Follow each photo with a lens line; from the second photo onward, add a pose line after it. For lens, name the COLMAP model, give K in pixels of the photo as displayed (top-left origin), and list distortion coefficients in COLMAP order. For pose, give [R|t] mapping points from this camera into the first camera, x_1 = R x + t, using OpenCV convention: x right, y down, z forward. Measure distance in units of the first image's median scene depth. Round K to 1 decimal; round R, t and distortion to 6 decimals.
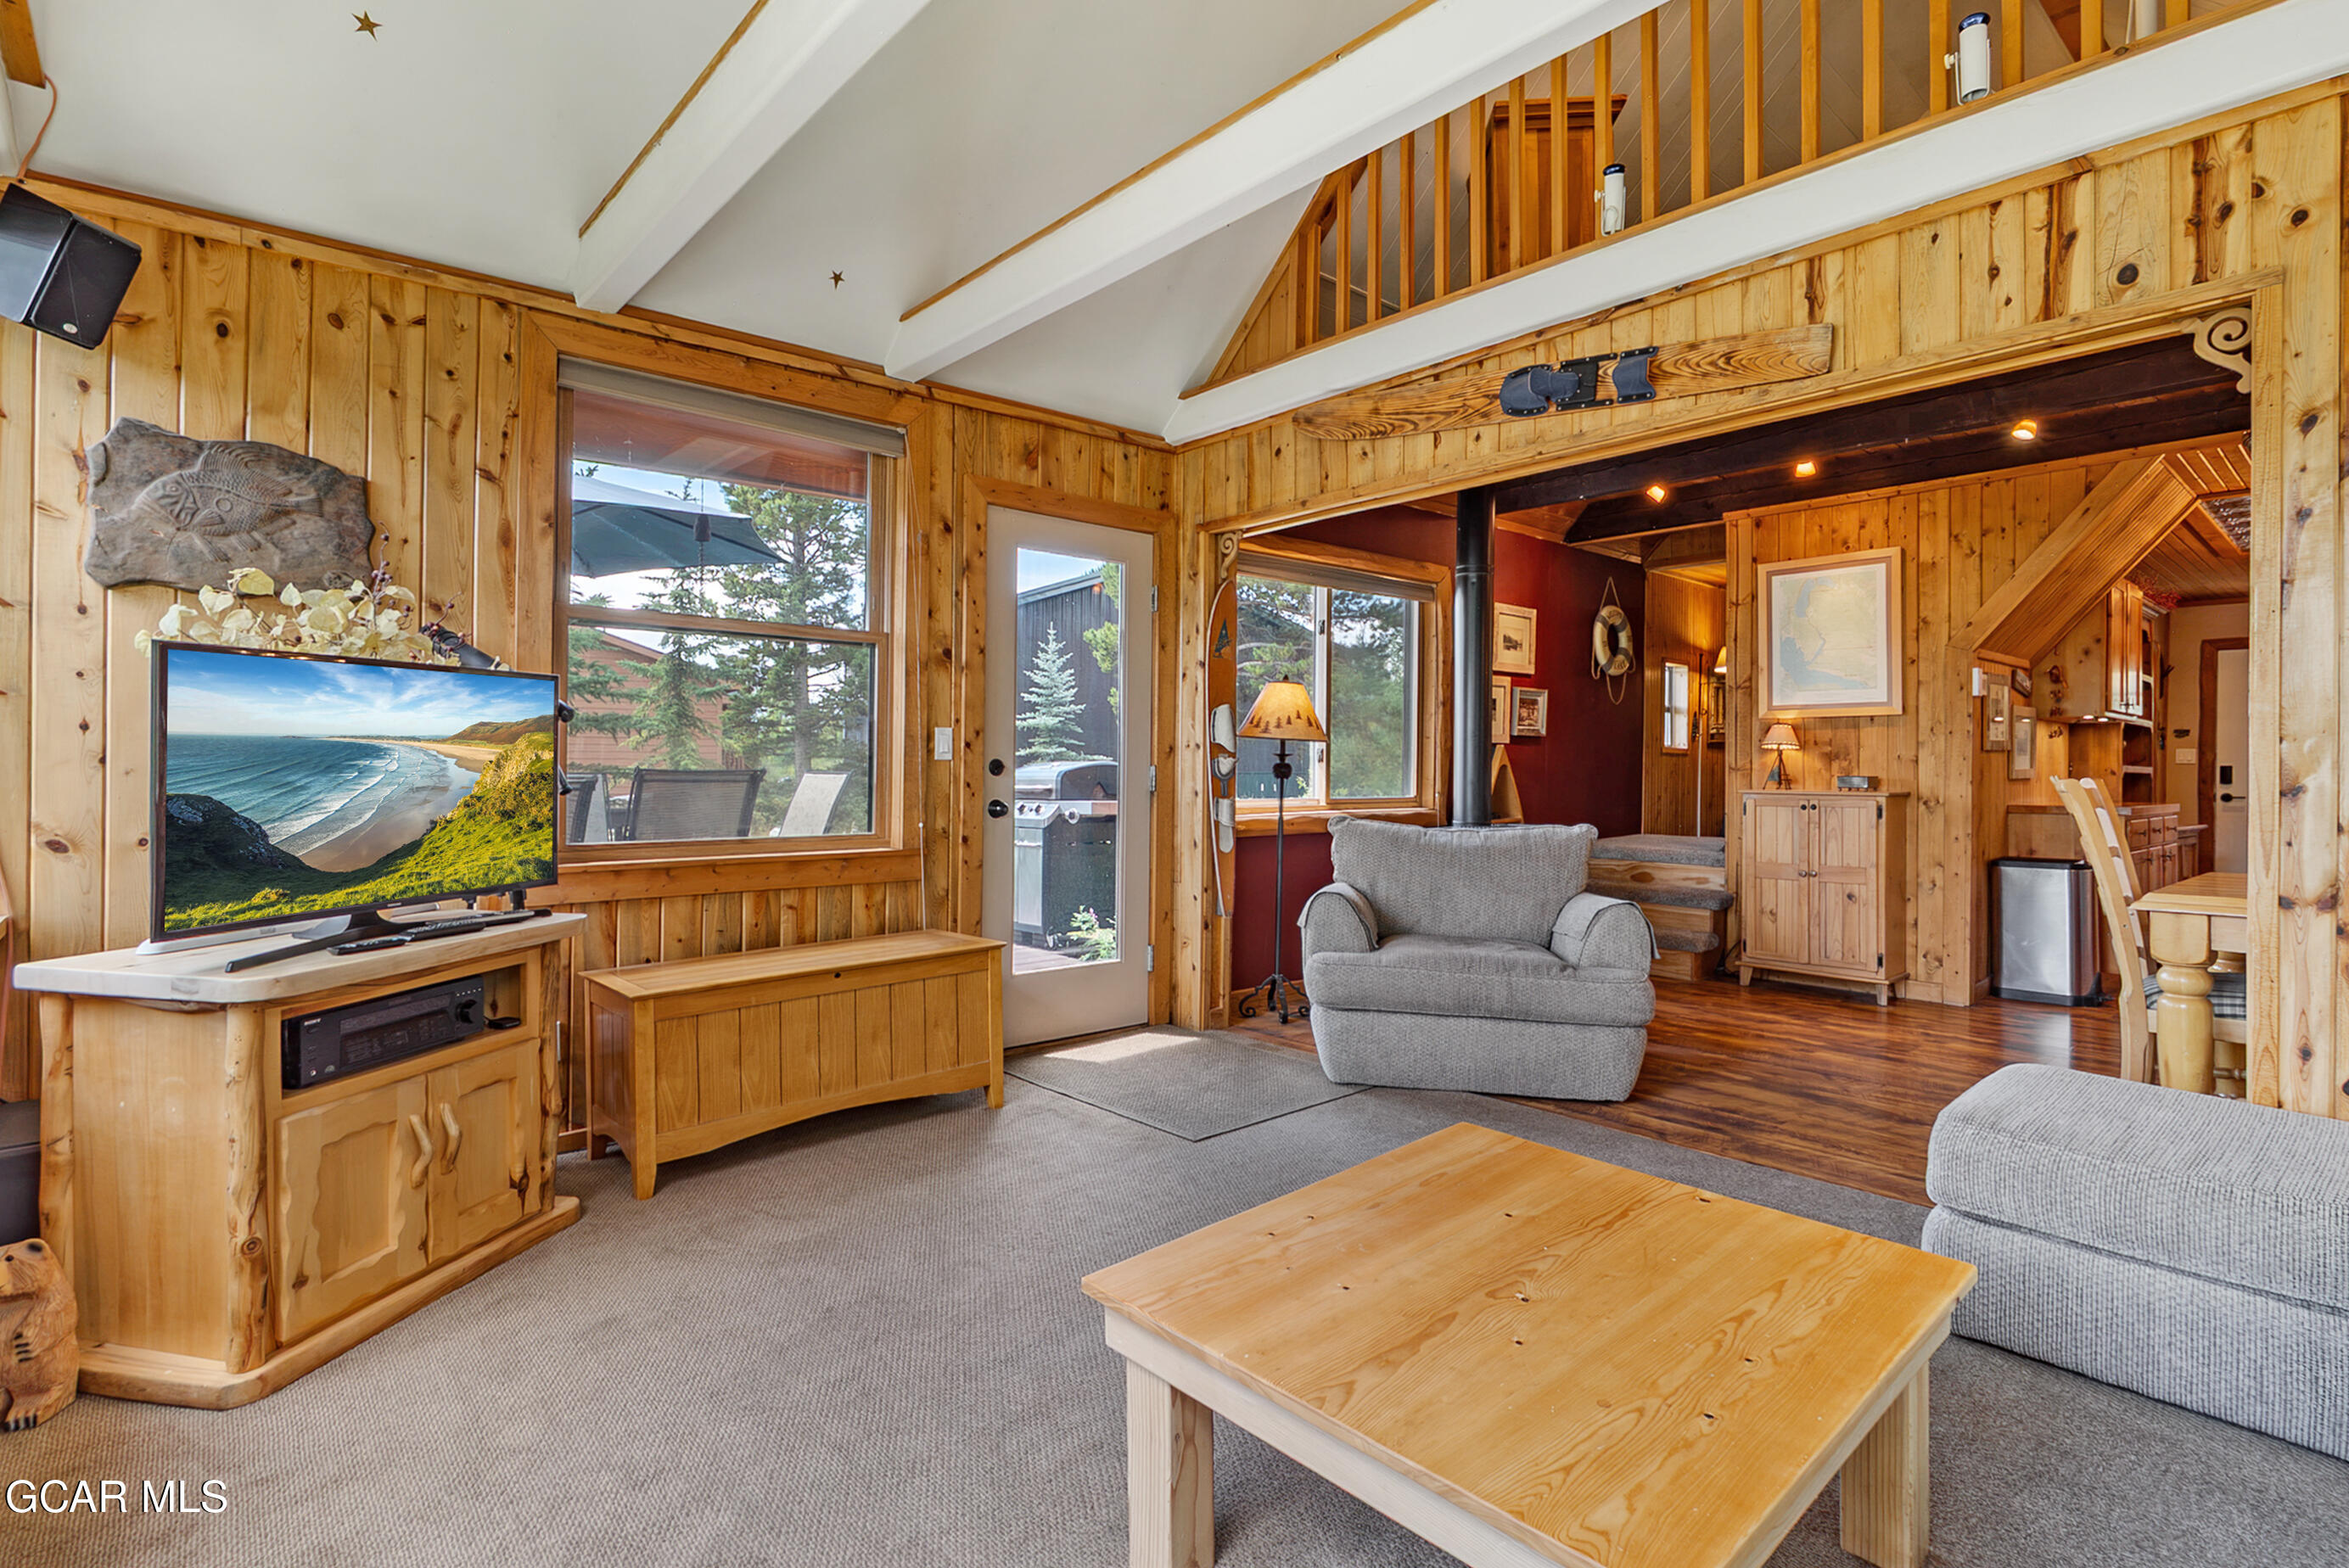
lens RADIAL K [[1096.2, 0, 991.8], [0, 1096.2, 746.5], [0, 0, 1]] dist [-0.000165, -0.000763]
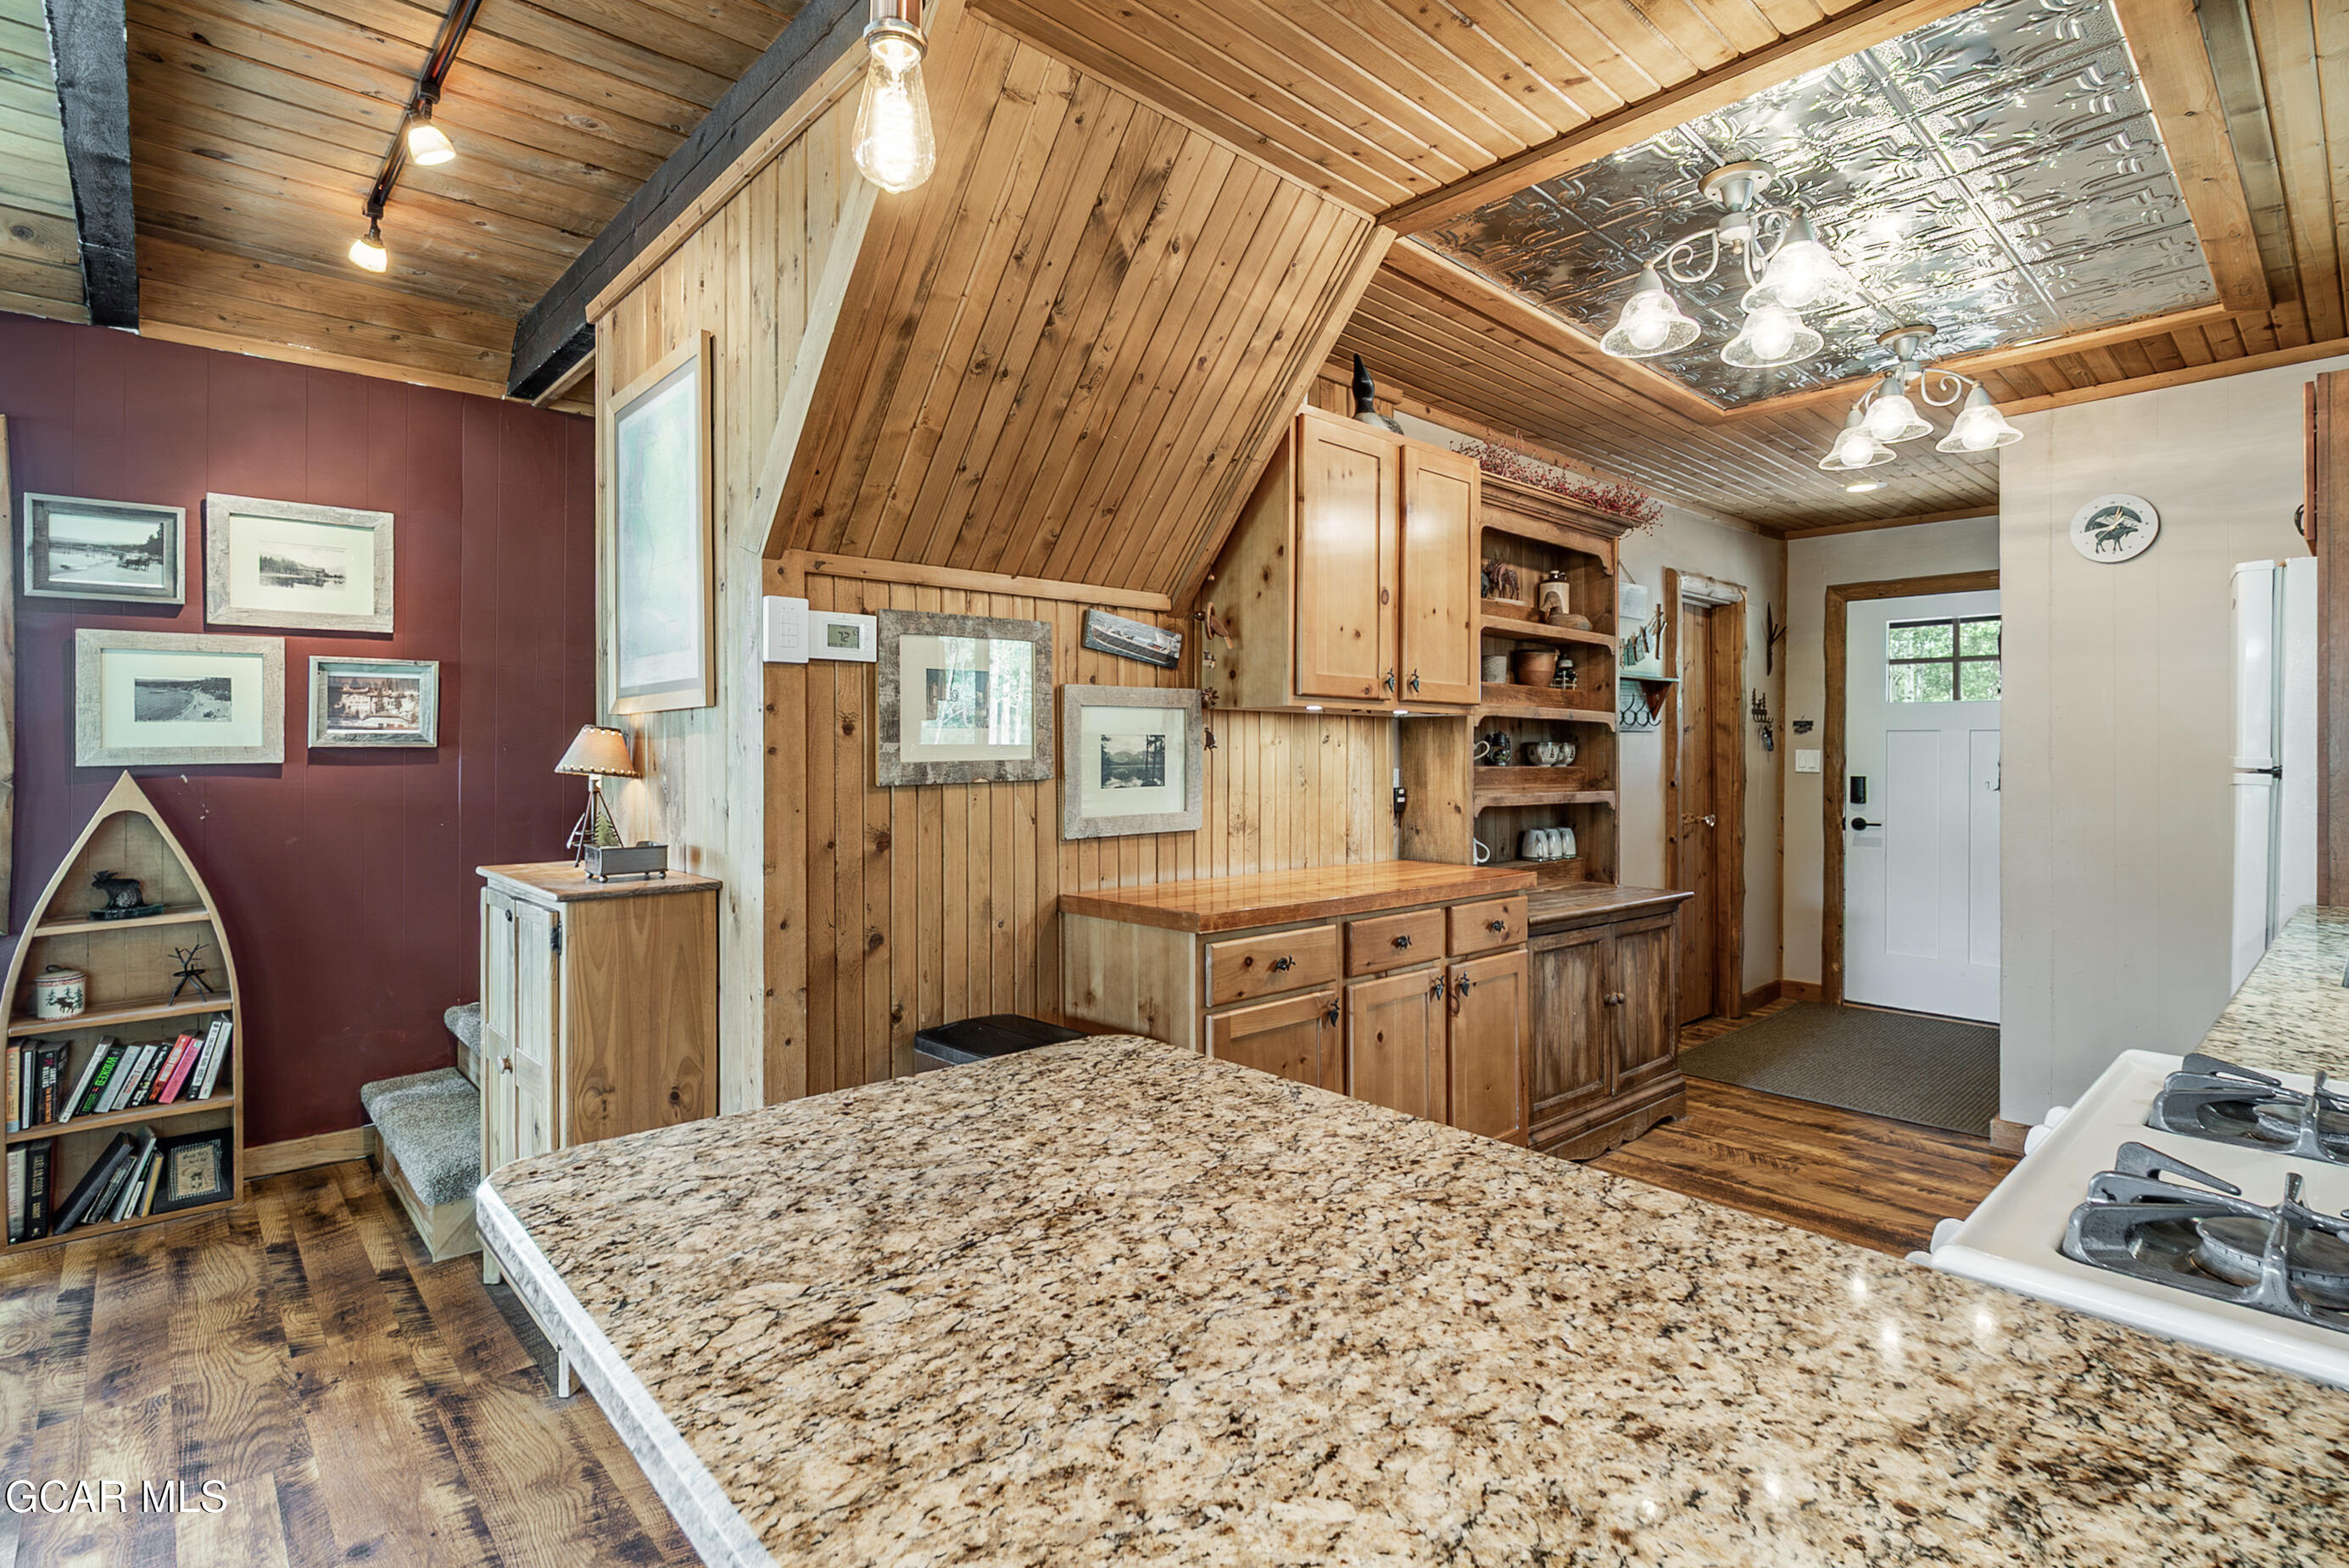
lens RADIAL K [[1074.3, 0, 937.8], [0, 1074.3, 731.7], [0, 0, 1]] dist [-0.003716, -0.000919]
pose [[0.999952, -0.003513, -0.009194, 0.763378], [0.003527, 0.999993, 0.001437, -0.015783], [0.009189, -0.001469, 0.999957, 0.460165]]
